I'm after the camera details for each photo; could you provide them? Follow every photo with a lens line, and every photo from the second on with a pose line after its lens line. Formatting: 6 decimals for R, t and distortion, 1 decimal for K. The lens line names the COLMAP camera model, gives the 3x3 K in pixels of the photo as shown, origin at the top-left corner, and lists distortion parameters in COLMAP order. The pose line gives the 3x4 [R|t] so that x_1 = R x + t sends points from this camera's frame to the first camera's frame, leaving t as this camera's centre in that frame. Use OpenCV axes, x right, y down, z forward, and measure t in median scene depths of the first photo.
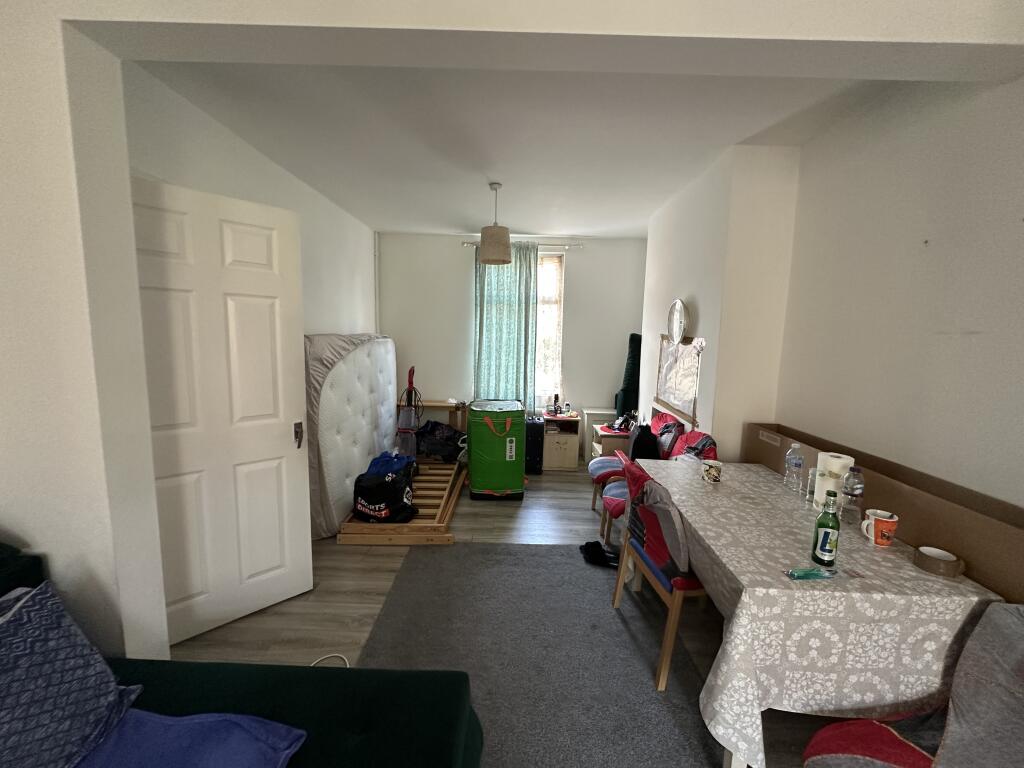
lens RADIAL K [[406.6, 0, 512.0], [0, 406.6, 384.0], [0, 0, 1]] dist [-0.002614, 0.000066]
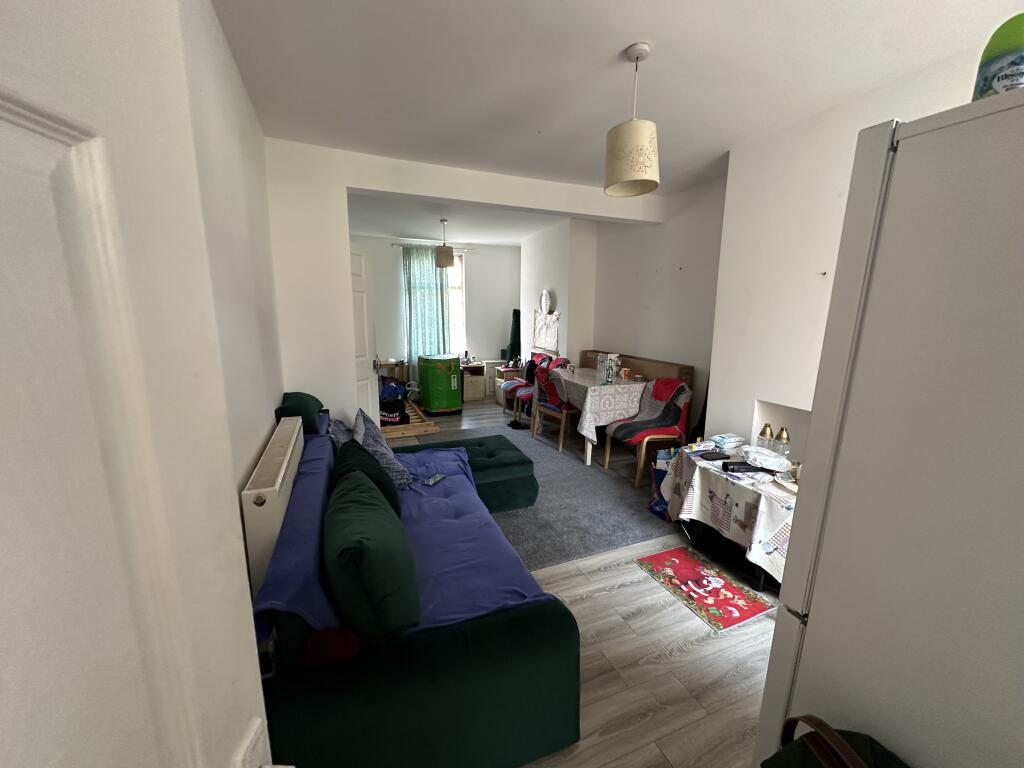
lens RADIAL K [[406.6, 0, 512.0], [0, 406.6, 384.0], [0, 0, 1]] dist [-0.002614, 0.000066]
pose [[0.923228, -0.083728, 0.375019, -0.452358], [0.061953, 0.995637, 0.069771, 0.078326], [-0.379225, -0.041181, 0.924388, -0.663332]]
